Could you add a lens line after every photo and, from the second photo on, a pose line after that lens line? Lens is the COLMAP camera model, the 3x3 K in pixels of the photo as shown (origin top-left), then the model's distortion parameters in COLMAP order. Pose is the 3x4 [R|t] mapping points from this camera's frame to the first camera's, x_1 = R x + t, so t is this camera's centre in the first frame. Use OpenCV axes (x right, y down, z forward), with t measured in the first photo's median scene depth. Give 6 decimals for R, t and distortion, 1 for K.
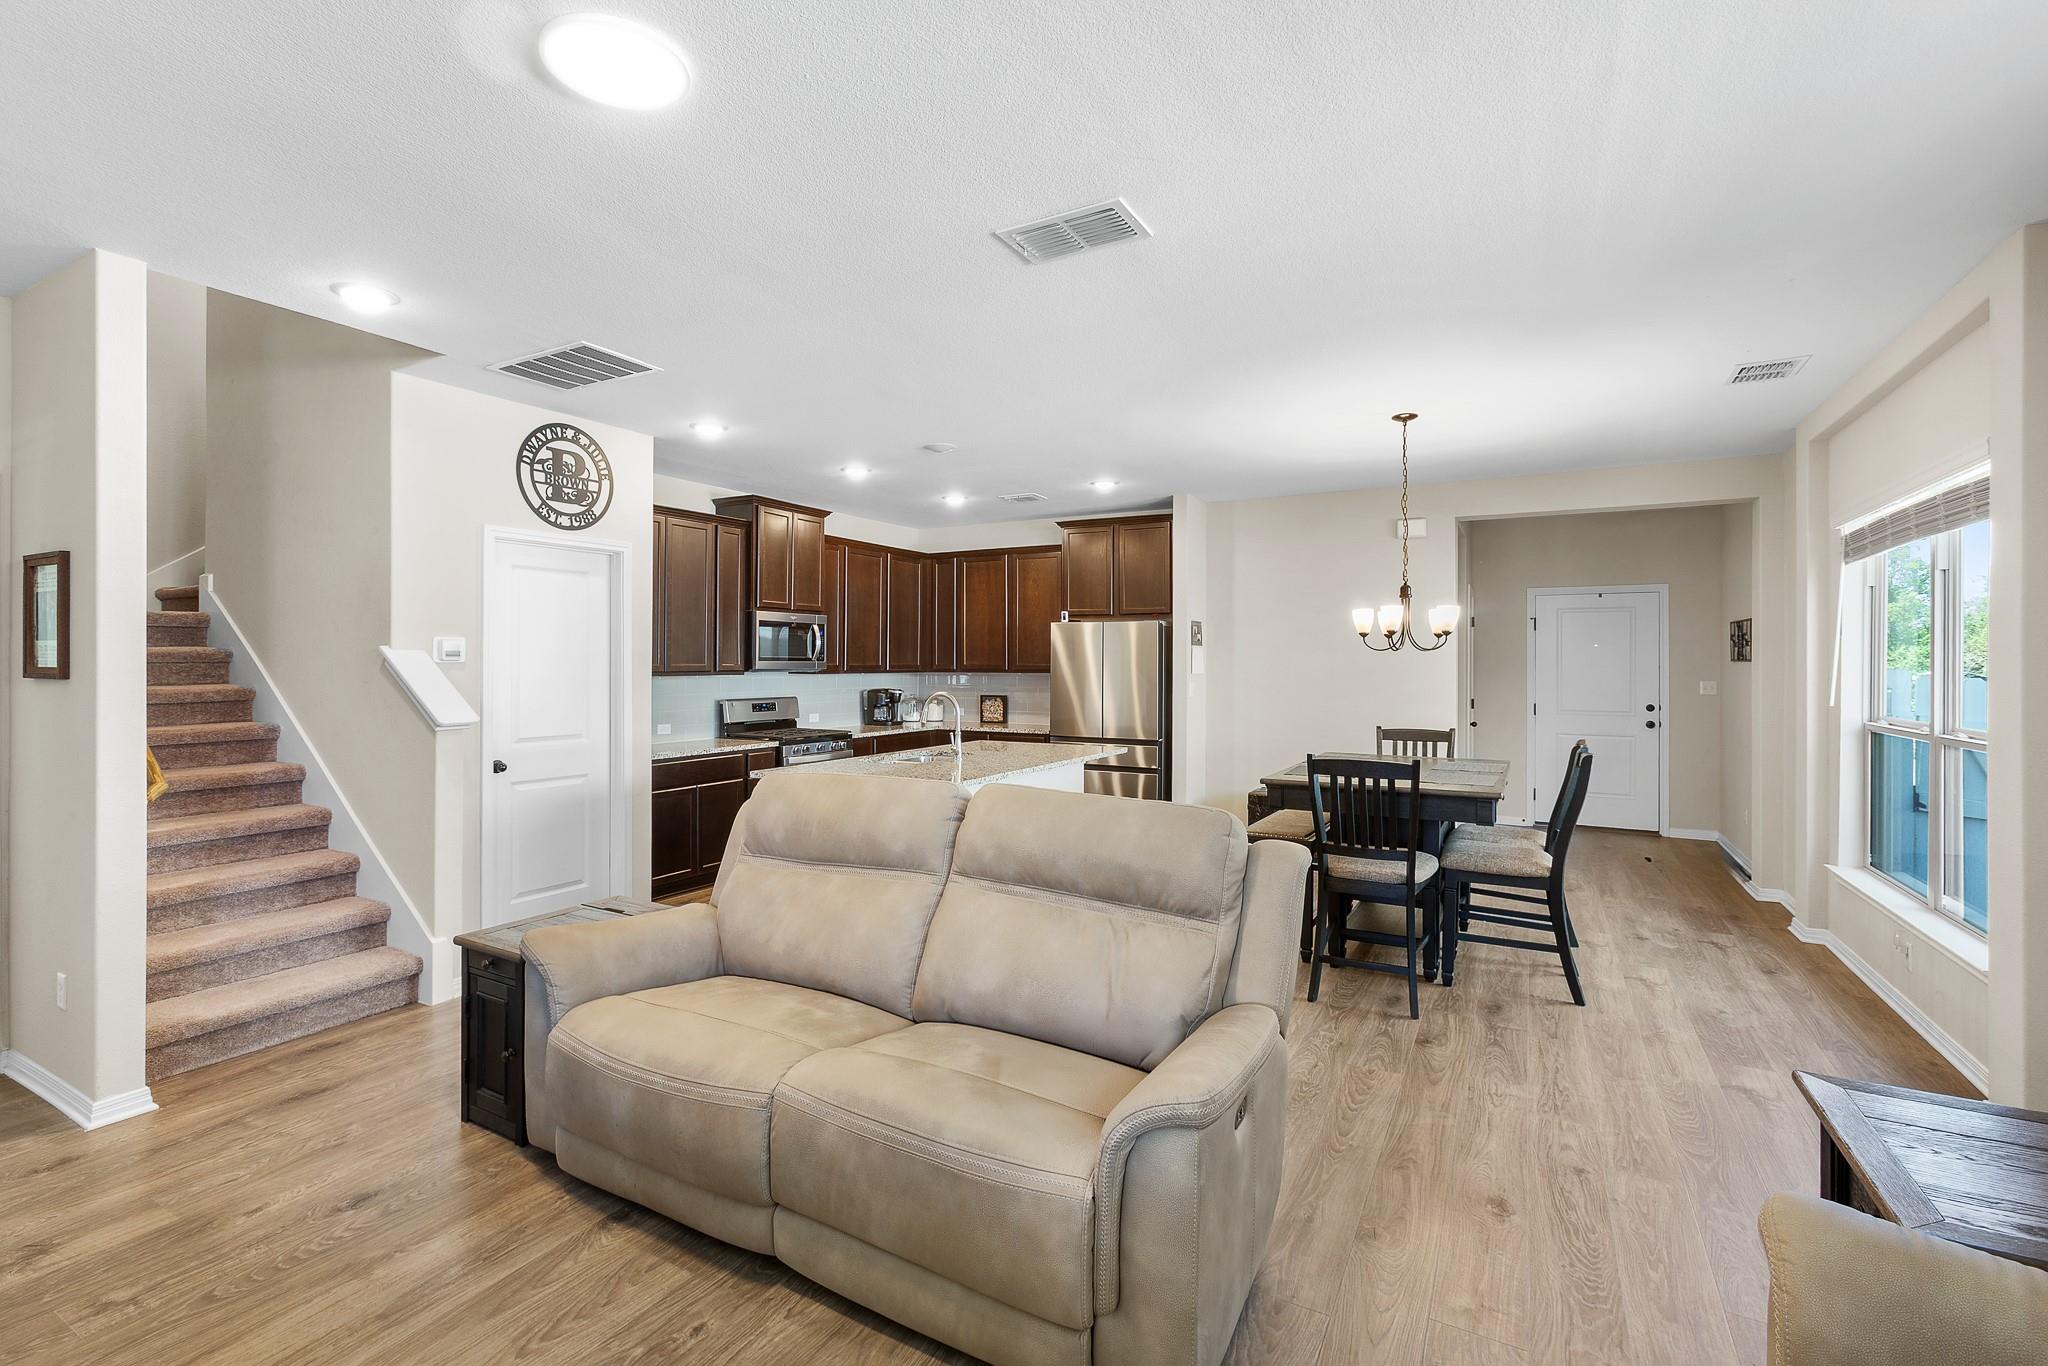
lens RADIAL K [[927.4, 0, 996.8], [0, 927.4, 664.3], [0, 0, 1]] dist [-0.016766, 0.000198]
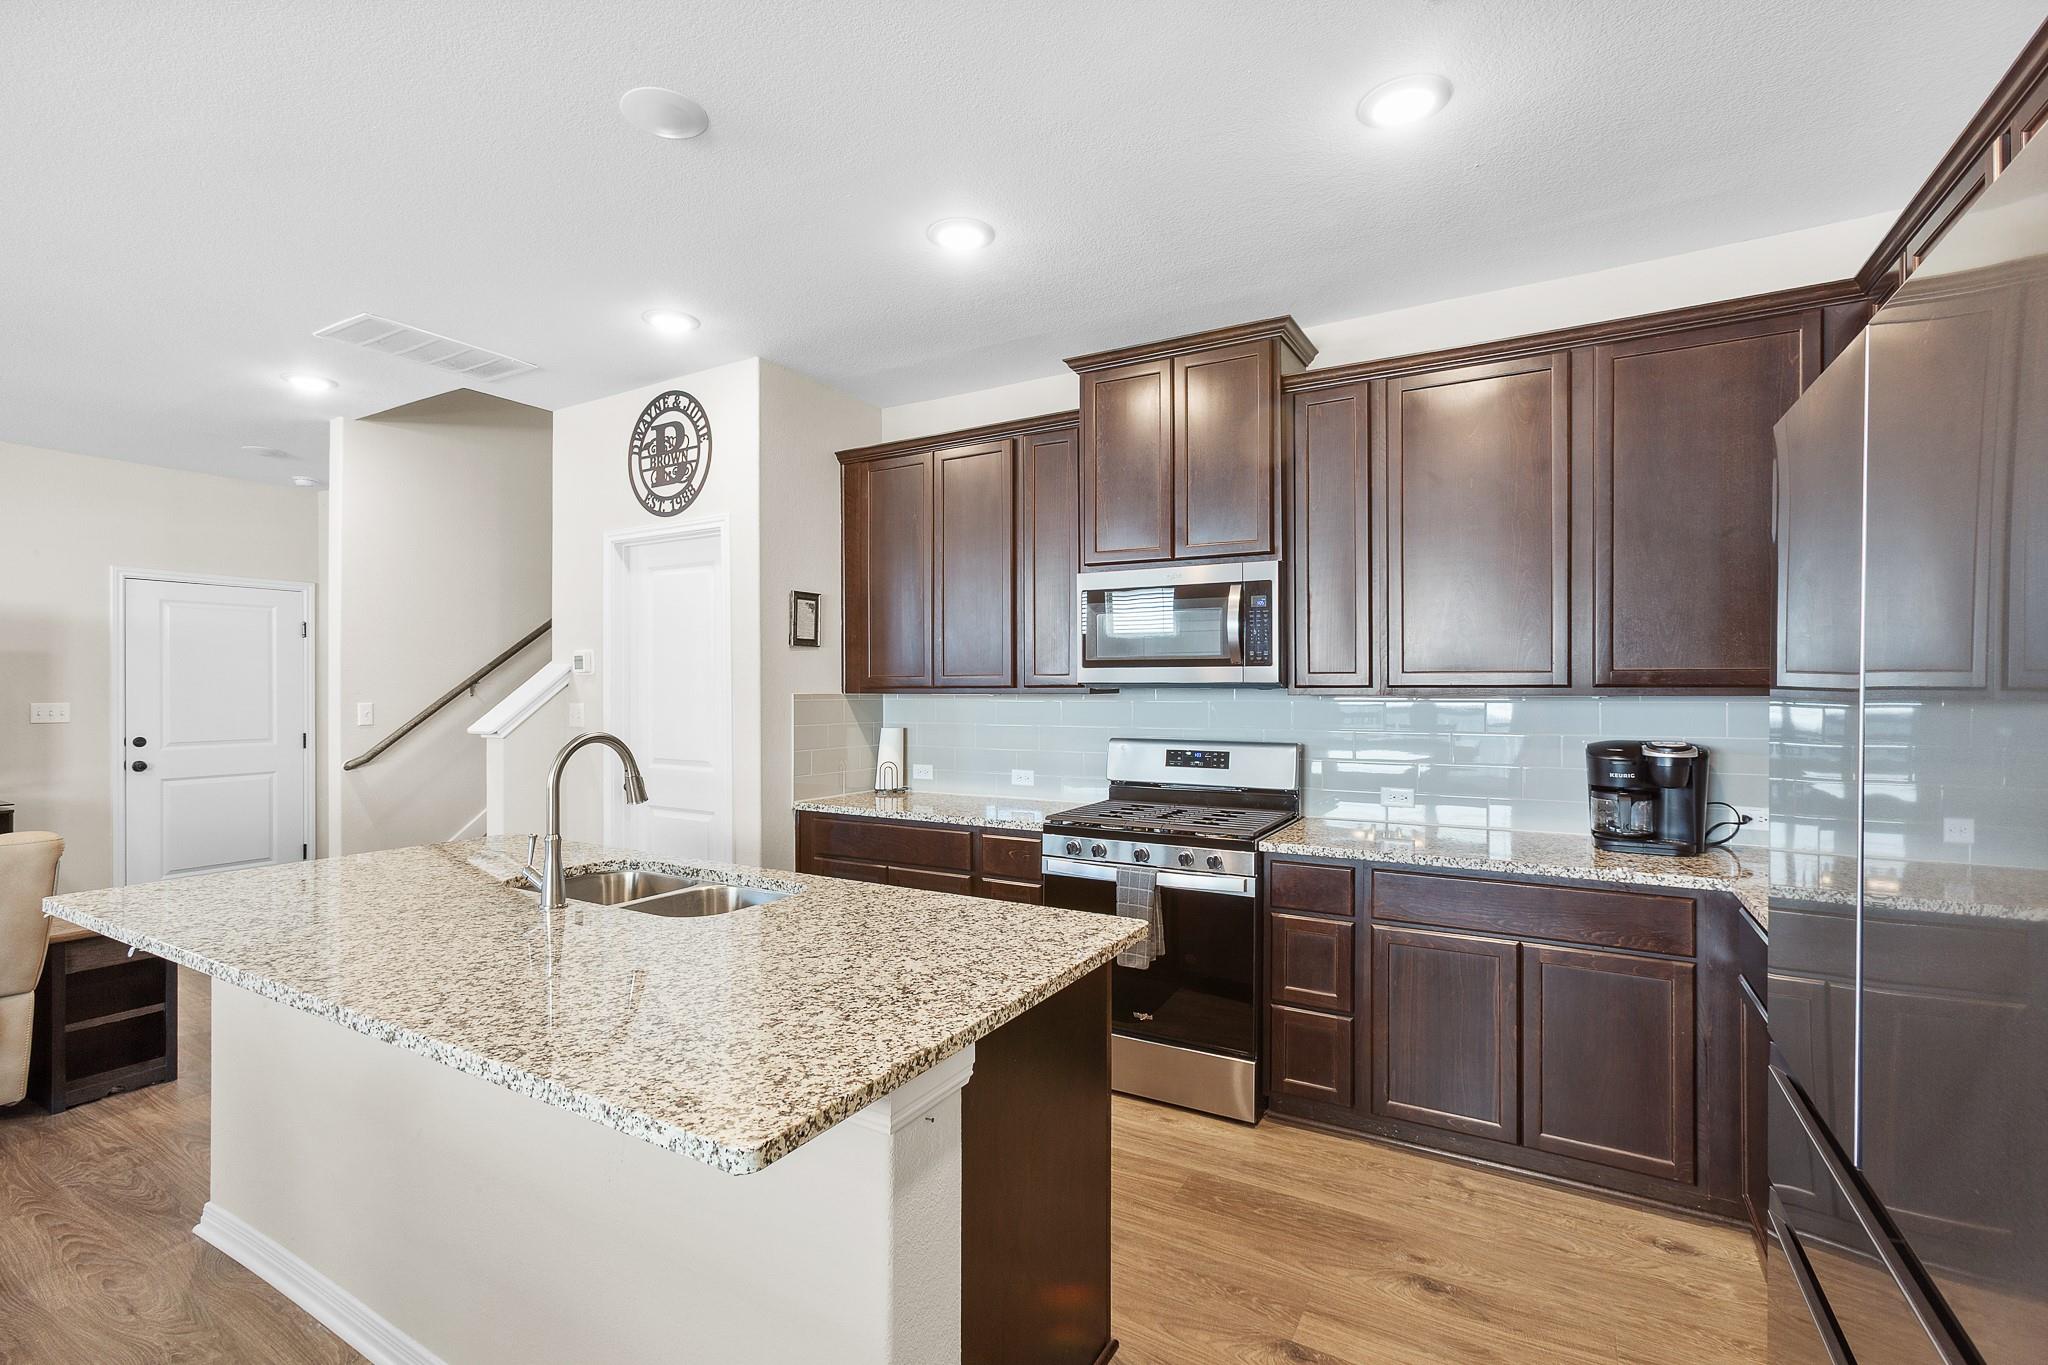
lens RADIAL K [[928.7, 0, 1013.5], [0, 928.7, 687.1], [0, 0, 1]] dist [-0.028560, 0.018666]
pose [[-0.003850, -0.001745, -0.999991, 0.373102], [-0.001319, 0.999998, -0.001740, 0.011383], [0.999992, 0.001312, -0.003853, 1.304534]]
